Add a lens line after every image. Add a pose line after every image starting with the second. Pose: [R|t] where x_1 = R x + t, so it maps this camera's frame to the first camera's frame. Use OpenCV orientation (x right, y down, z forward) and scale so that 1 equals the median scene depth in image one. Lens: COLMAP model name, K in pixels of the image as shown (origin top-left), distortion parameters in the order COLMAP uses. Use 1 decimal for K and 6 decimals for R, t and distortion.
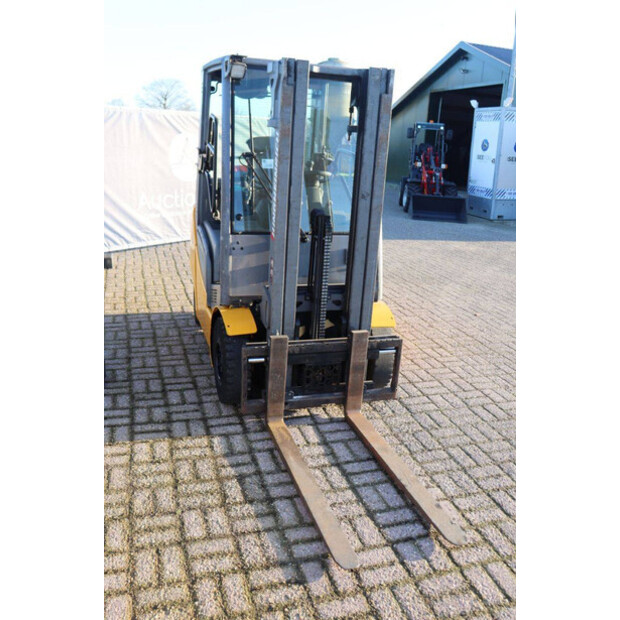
lens RADIAL K [[555.7, 0, 310.0], [0, 555.7, 310.0], [0, 0, 1]] dist [-0.145932, 0.163096]
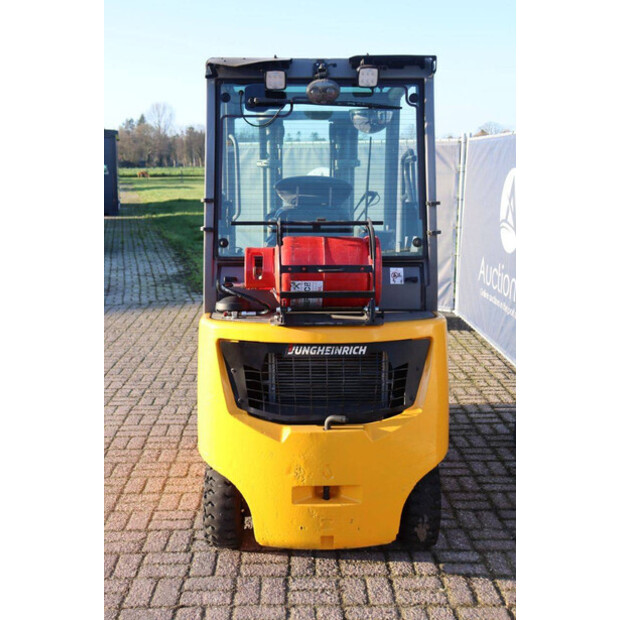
lens RADIAL K [[767.9, 0, 310.0], [0, 767.9, 310.0], [0, 0, 1]] dist [-0.003694, -0.018123]
pose [[-0.960248, -0.104335, 0.258916, -0.423462], [0.028100, 0.886684, 0.461522, -0.804548], [-0.277730, 0.450451, -0.848504, 2.503311]]
